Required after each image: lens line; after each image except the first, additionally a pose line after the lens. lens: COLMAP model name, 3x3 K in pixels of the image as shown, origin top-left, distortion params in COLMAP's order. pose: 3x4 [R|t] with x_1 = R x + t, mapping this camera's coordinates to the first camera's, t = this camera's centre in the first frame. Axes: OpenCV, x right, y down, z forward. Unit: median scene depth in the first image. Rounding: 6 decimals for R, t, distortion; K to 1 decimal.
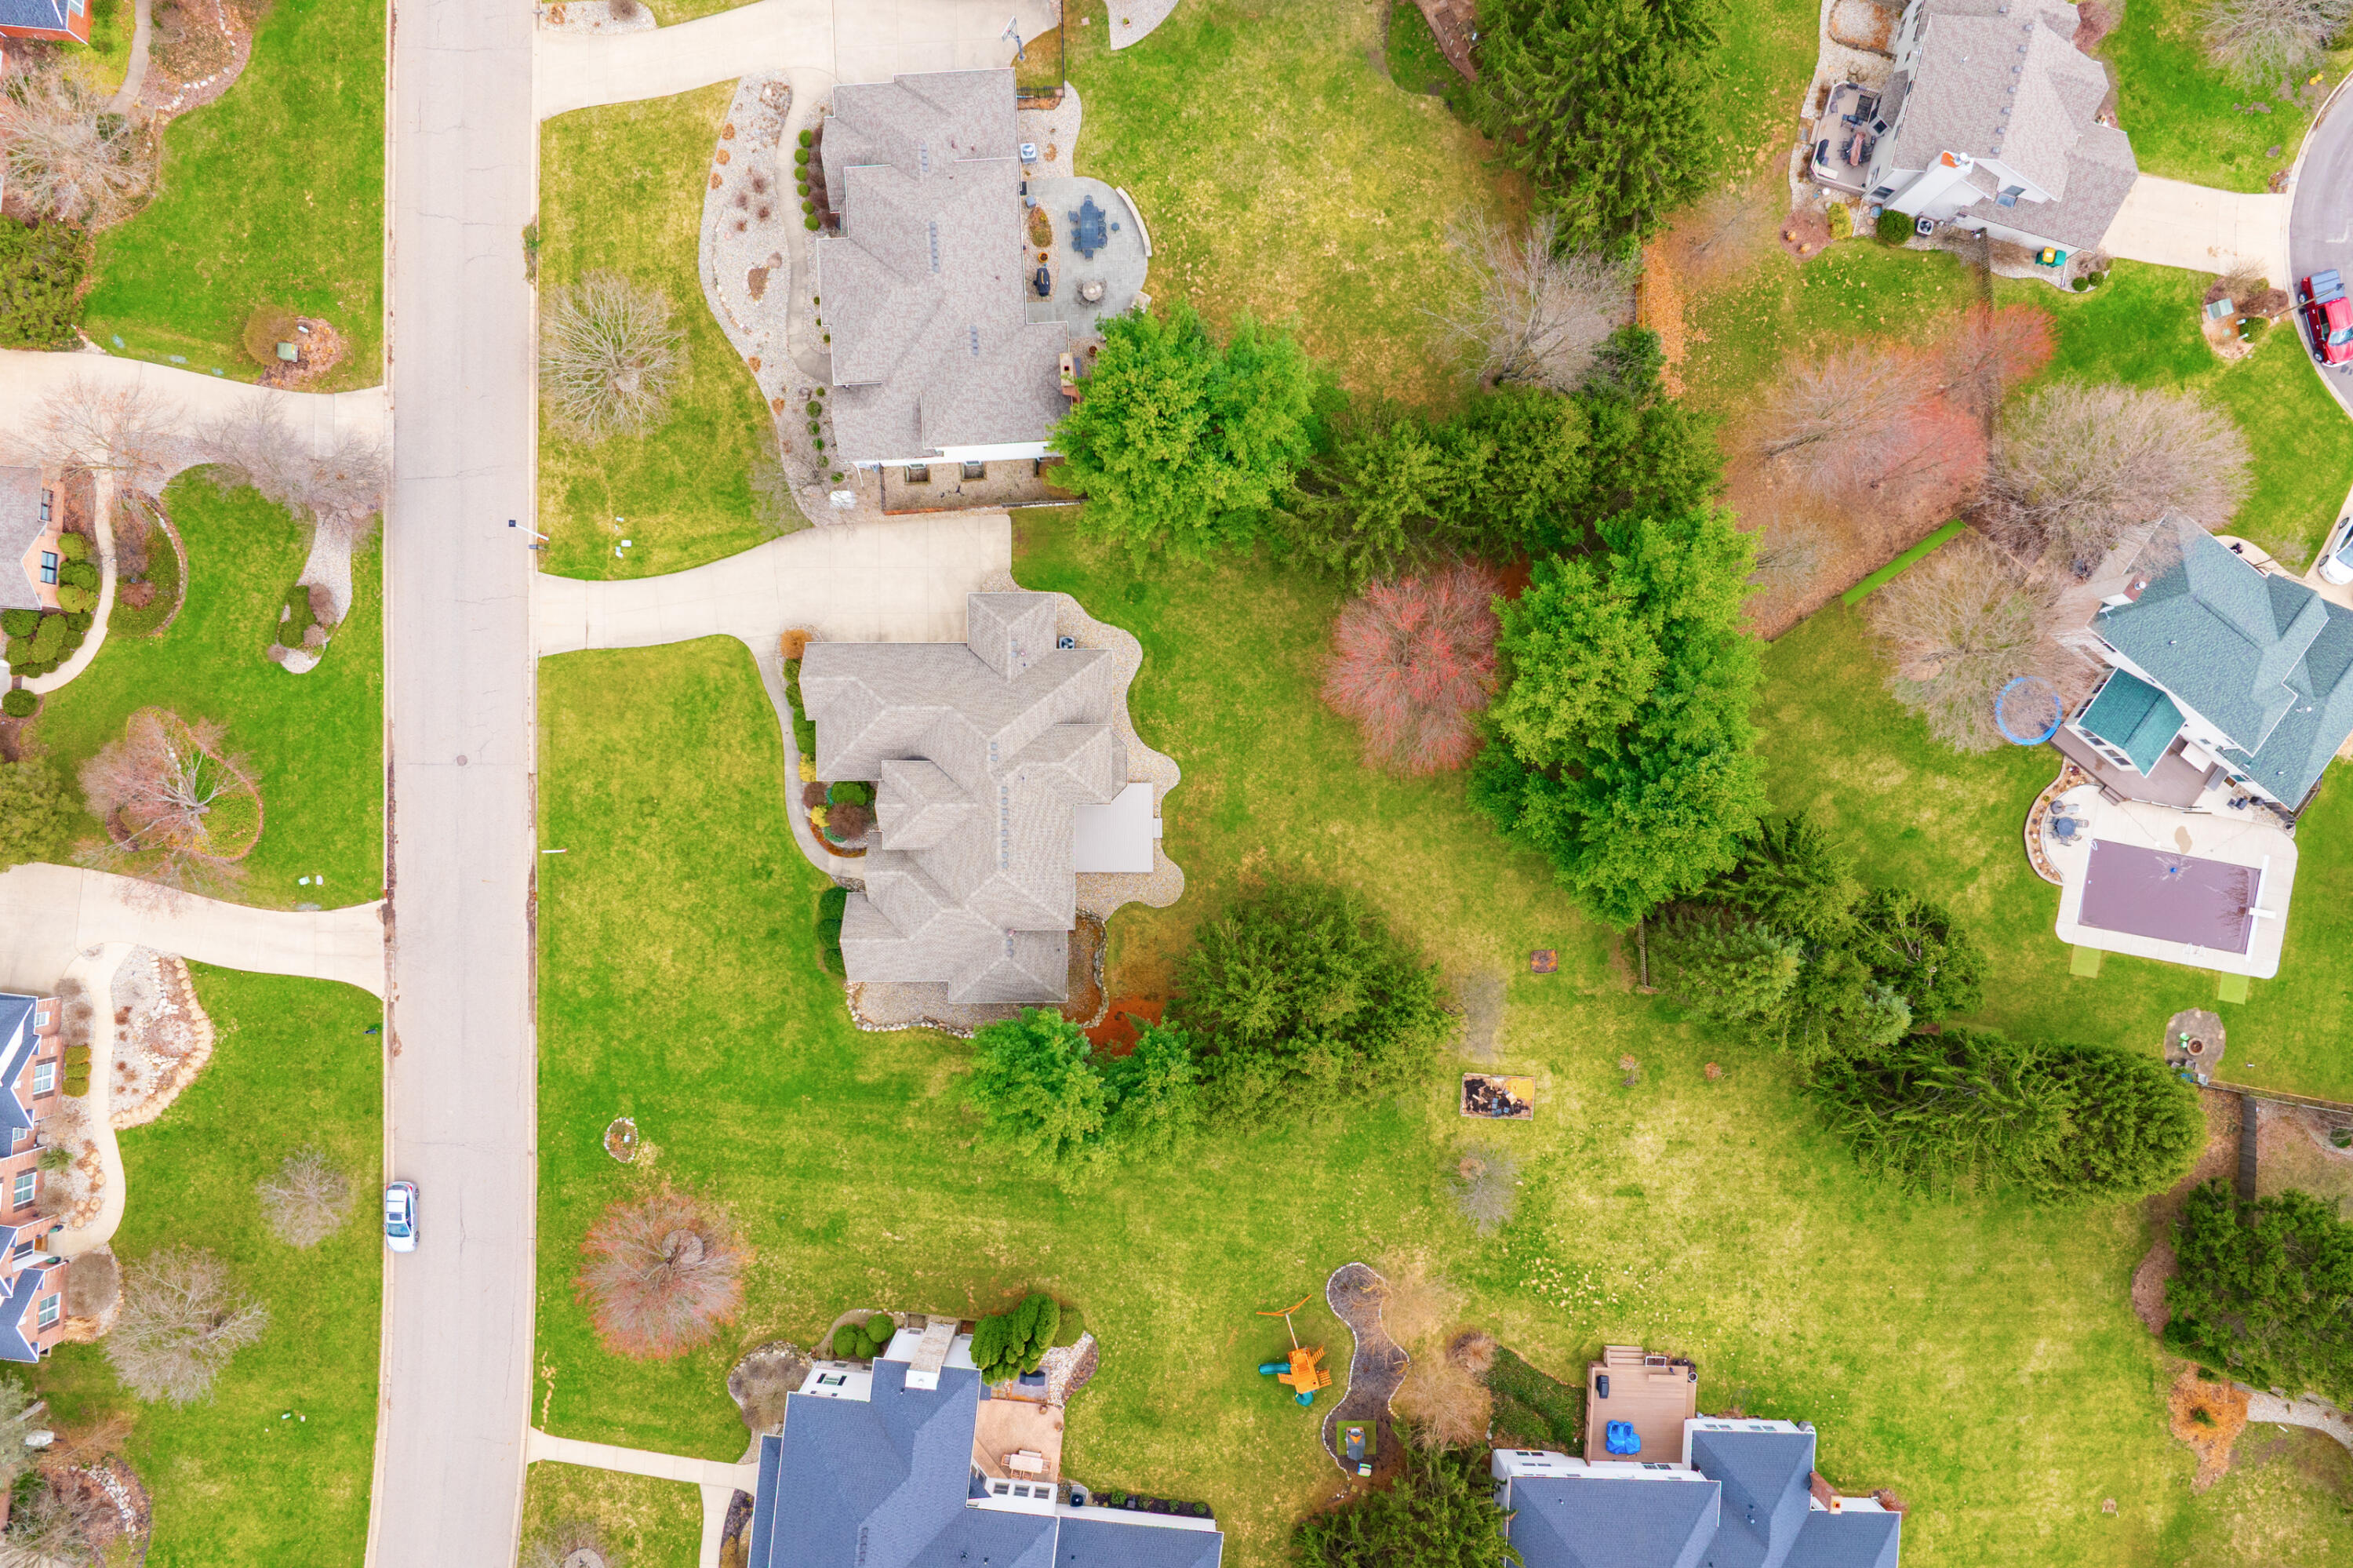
lens RADIAL K [[1666.0, 0, 1176.5], [0, 1666.0, 784.0], [0, 0, 1]] dist [-0.036247, -0.000004]
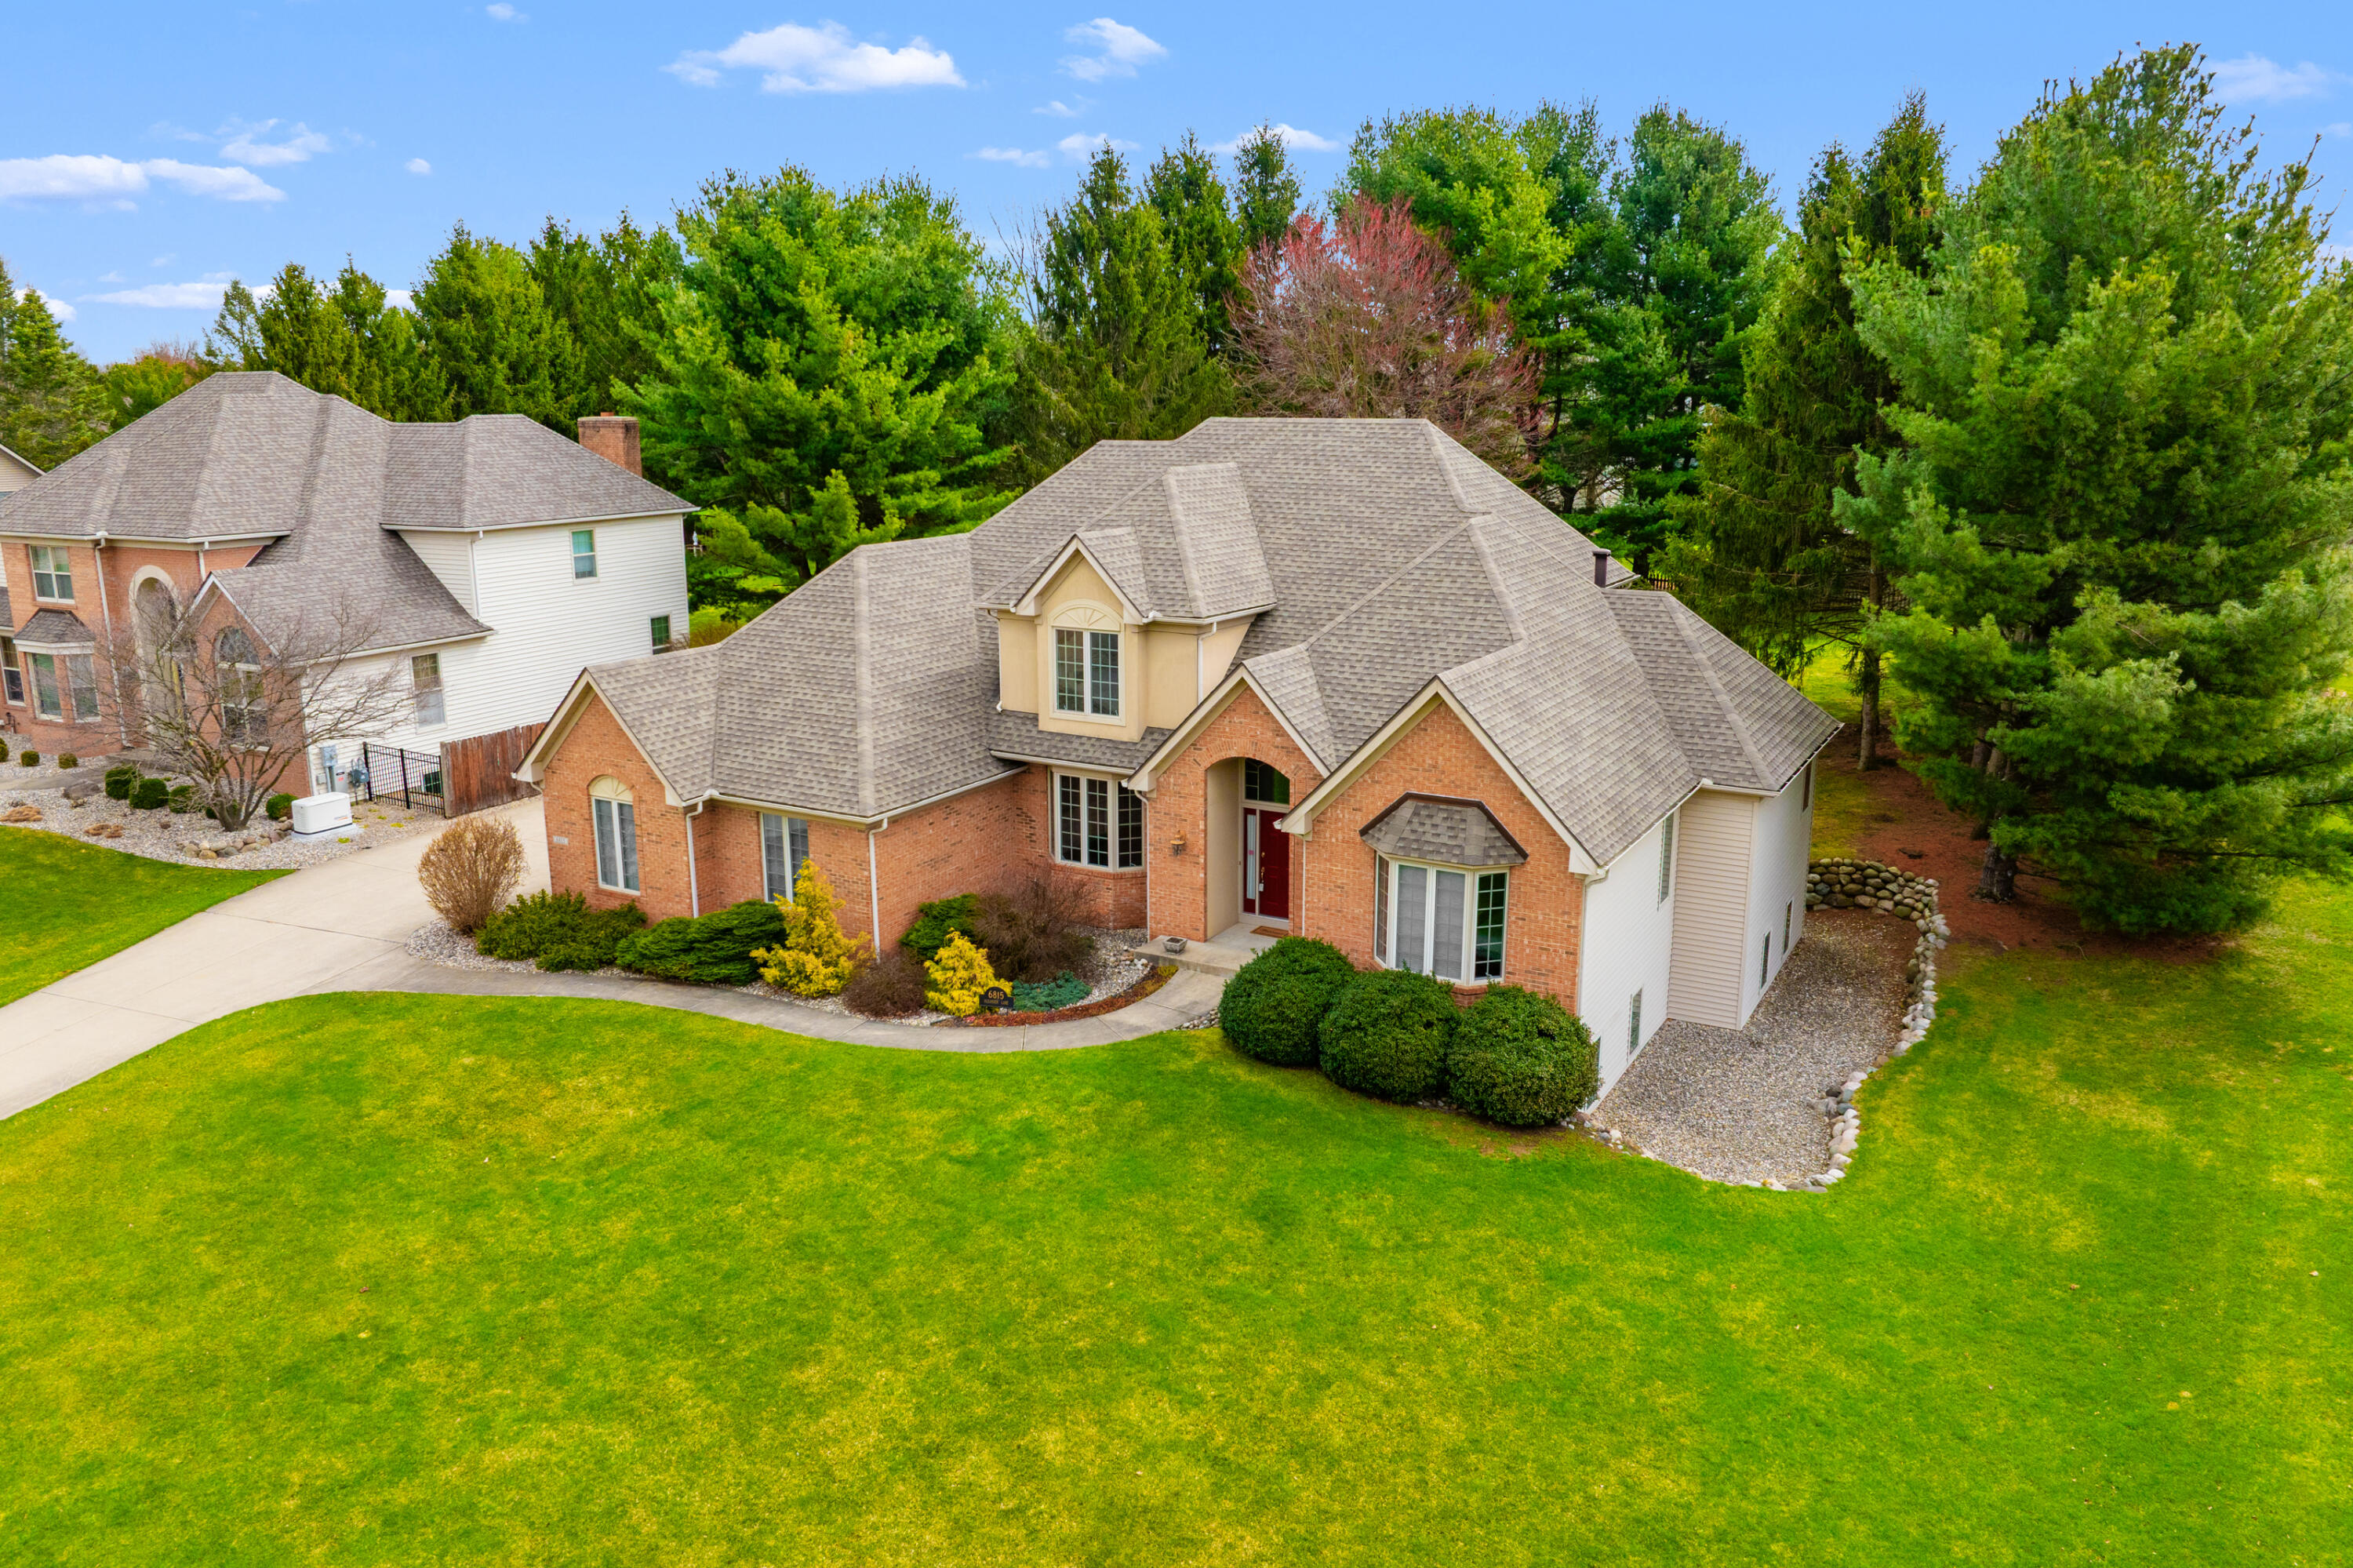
lens RADIAL K [[1654.6, 0, 1176.5], [0, 1654.6, 784.0], [0, 0, 1]] dist [-0.037826, -0.000320]
pose [[0.501432, -0.214533, 0.838177, -0.410883], [0.865040, 0.105879, -0.490403, 0.175096], [0.016462, 0.970961, 0.238671, 0.899398]]
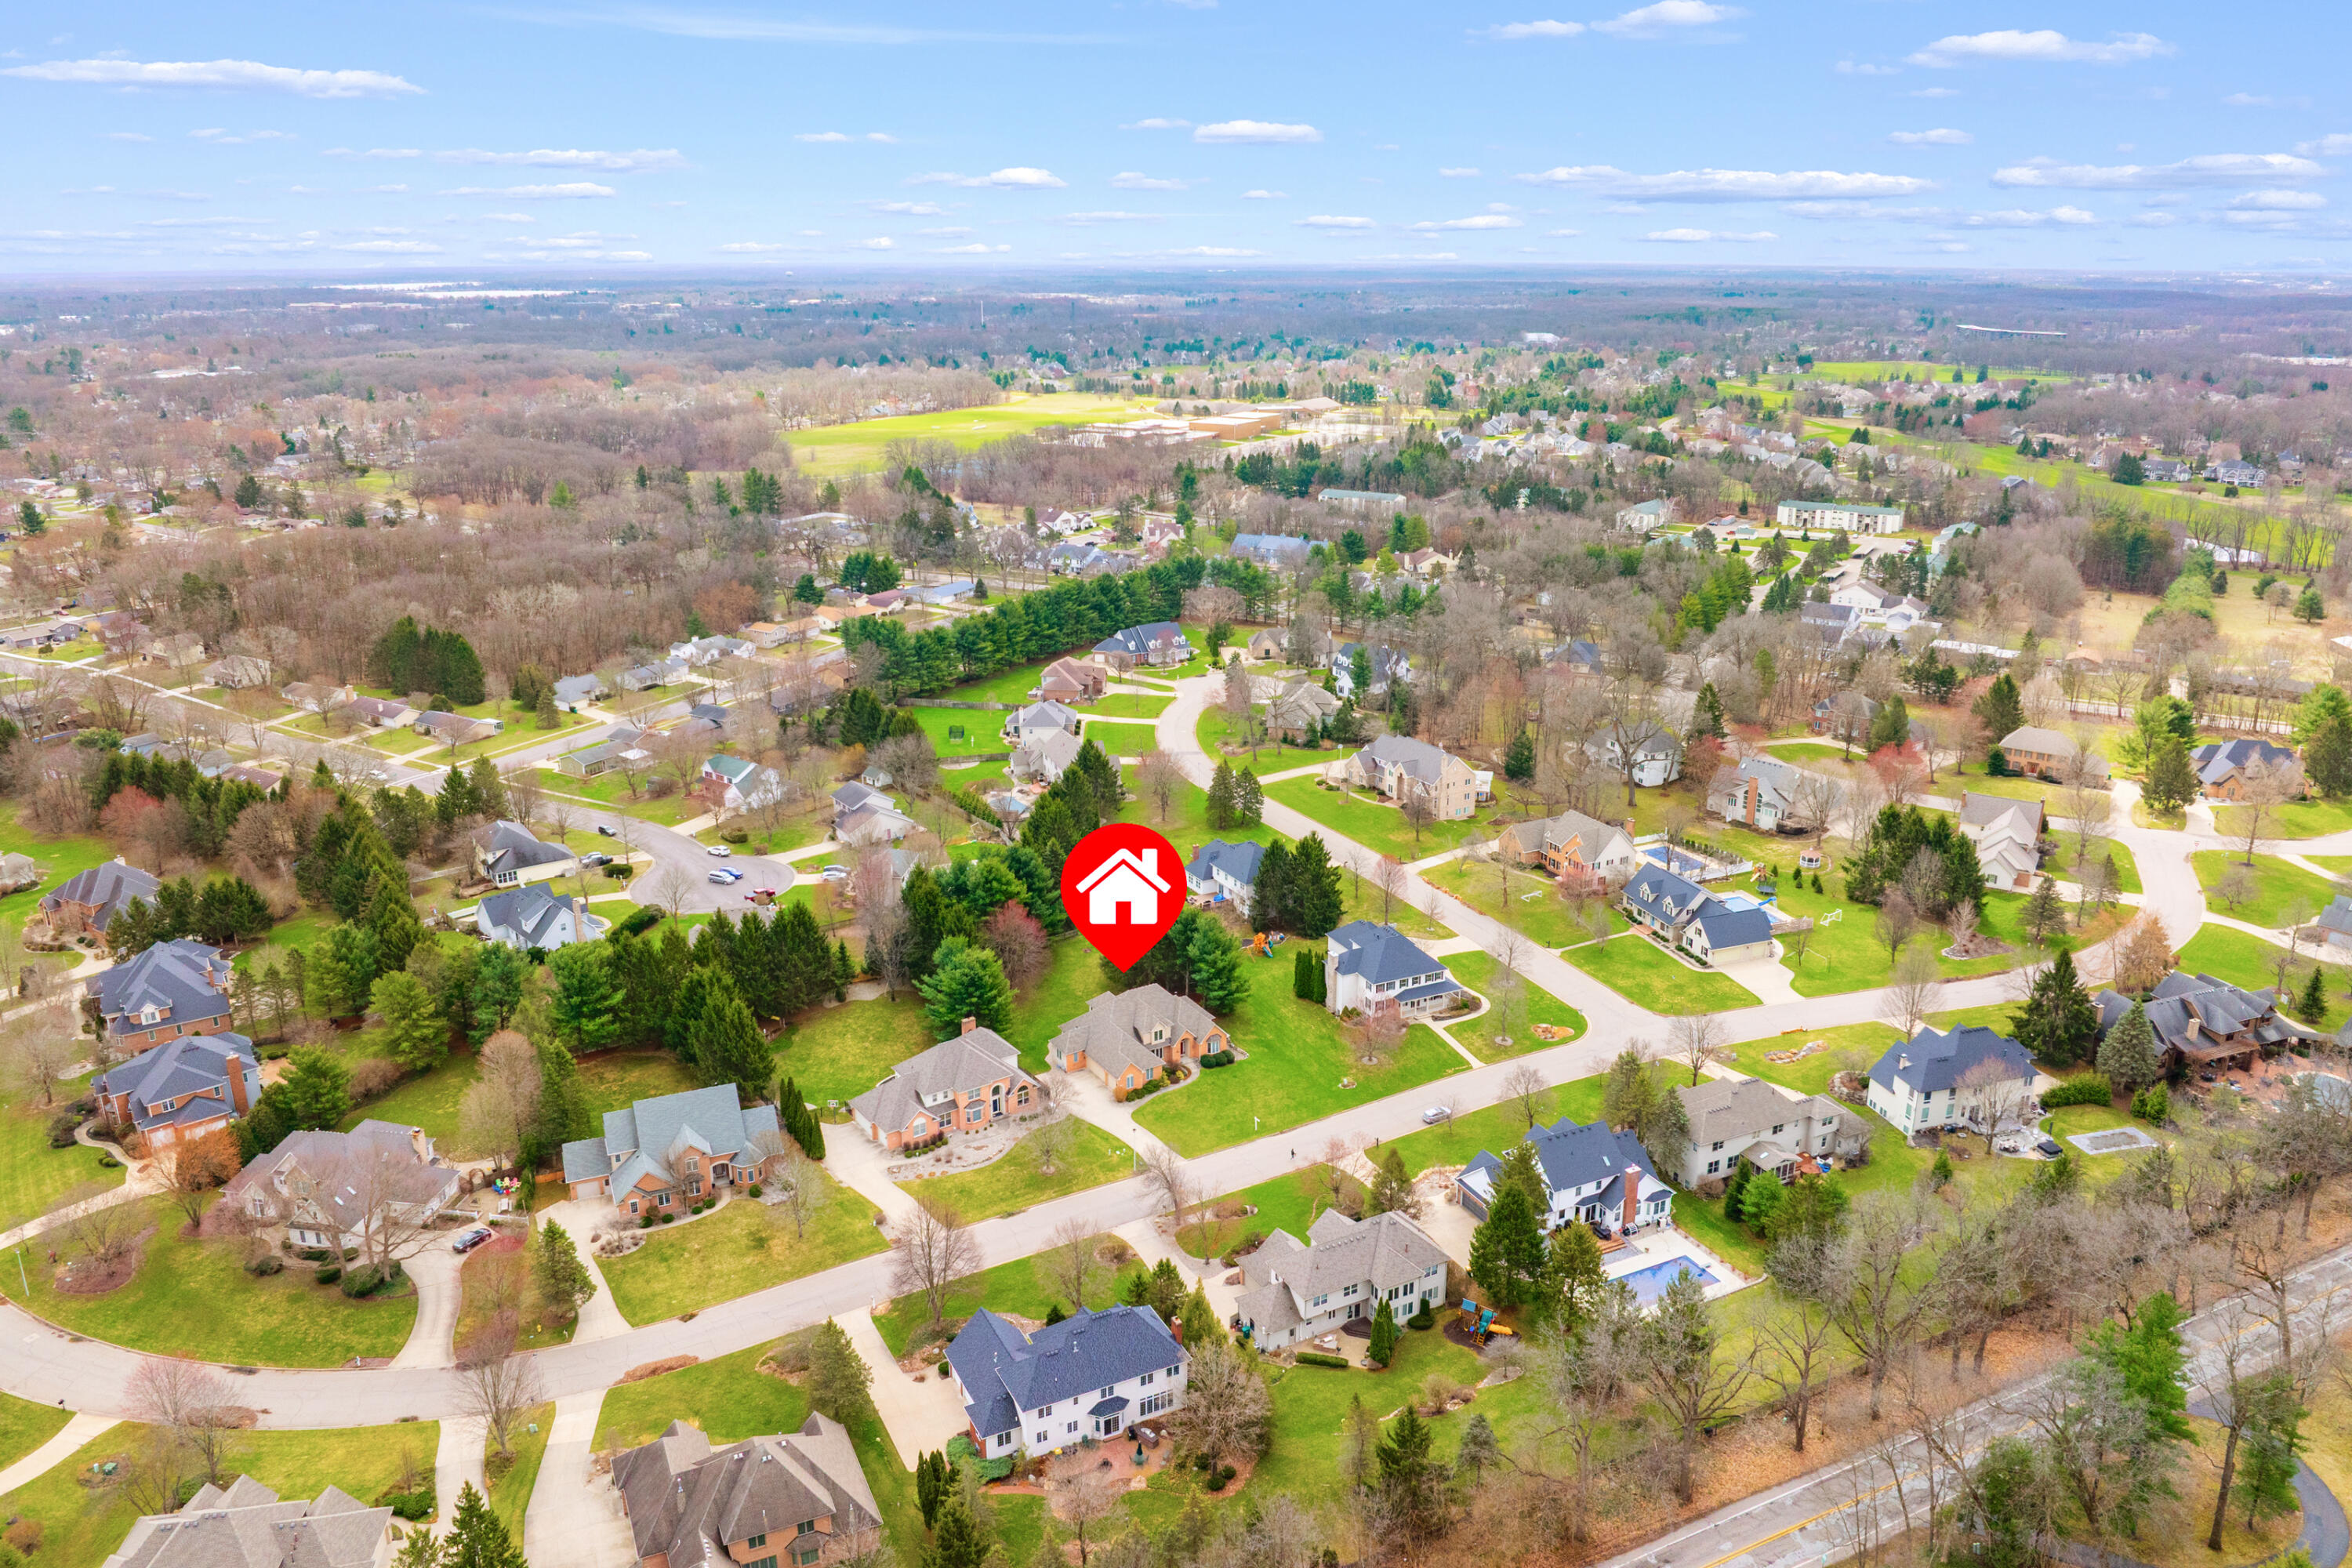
lens RADIAL K [[1665.2, 0, 1176.0], [0, 1665.2, 784.0], [0, 0, 1]] dist [-0.036247, -0.000004]
pose [[-0.526408, -0.275391, 0.804397, -1.937124], [0.850214, -0.164360, 0.500121, -1.061805], [-0.005519, 0.947178, 0.320662, -0.118703]]
